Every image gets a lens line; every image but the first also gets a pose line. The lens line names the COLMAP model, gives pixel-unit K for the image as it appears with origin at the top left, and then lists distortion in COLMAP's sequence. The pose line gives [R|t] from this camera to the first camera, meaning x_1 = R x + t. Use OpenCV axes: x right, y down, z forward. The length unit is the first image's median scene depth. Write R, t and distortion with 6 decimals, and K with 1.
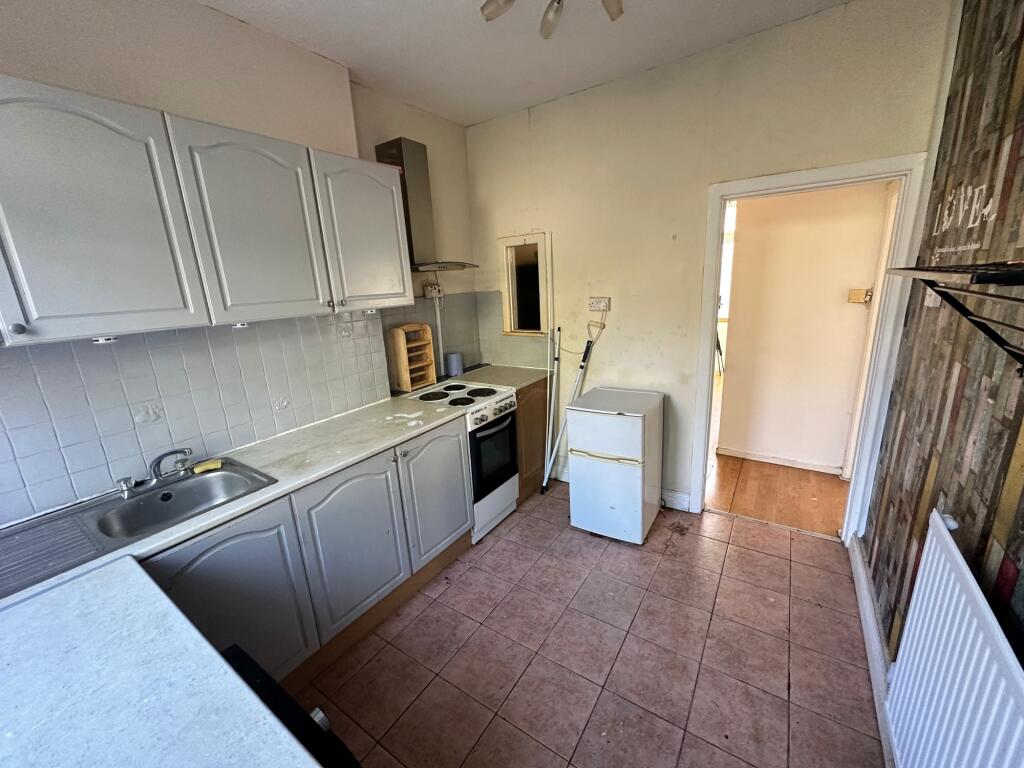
lens RADIAL K [[406.6, 0, 502.4], [0, 406.6, 385.3], [0, 0, 1]] dist [-0.004377, 0.000435]
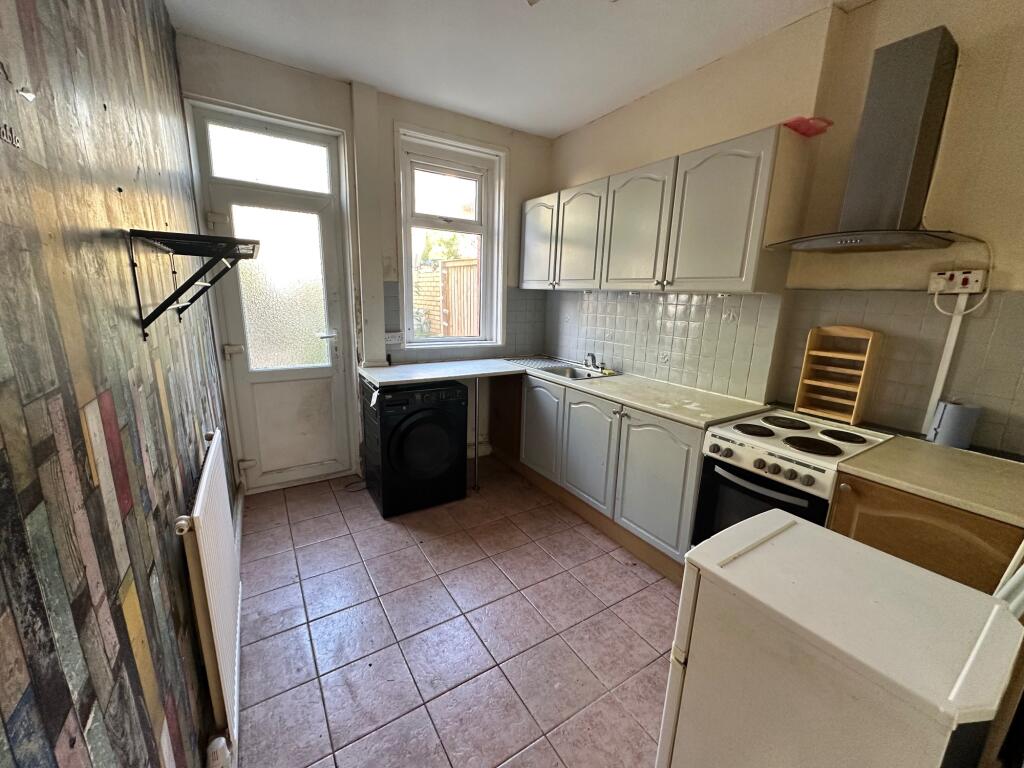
lens RADIAL K [[406.6, 0, 508.5], [0, 406.6, 380.7], [0, 0, 1]] dist [-0.004377, 0.000435]
pose [[-0.390974, 0.241641, -0.888116, 0.799804], [-0.230516, 0.908461, 0.348656, -0.220713], [0.891068, 0.341040, -0.299482, 0.919235]]
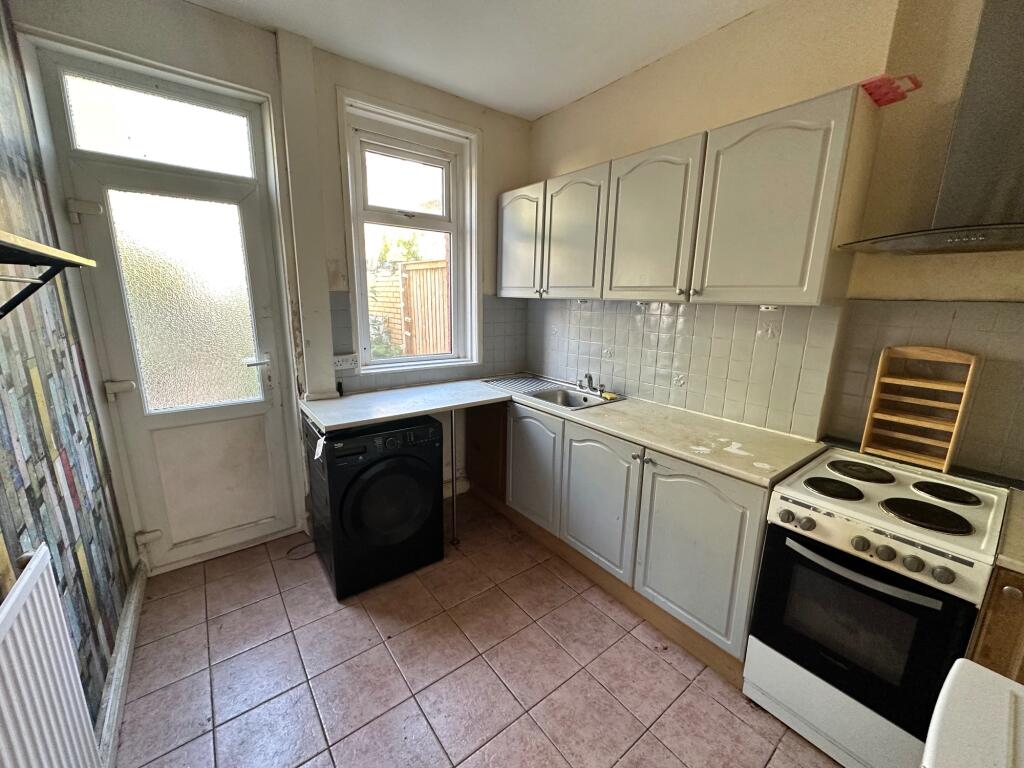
lens RADIAL K [[406.6, 0, 508.4], [0, 406.6, 382.0], [0, 0, 1]] dist [-0.004377, 0.000435]
pose [[-0.301506, 0.252189, -0.919508, 0.577678], [-0.233229, 0.915582, 0.327588, -0.194241], [0.924499, 0.313225, -0.217235, 0.769805]]
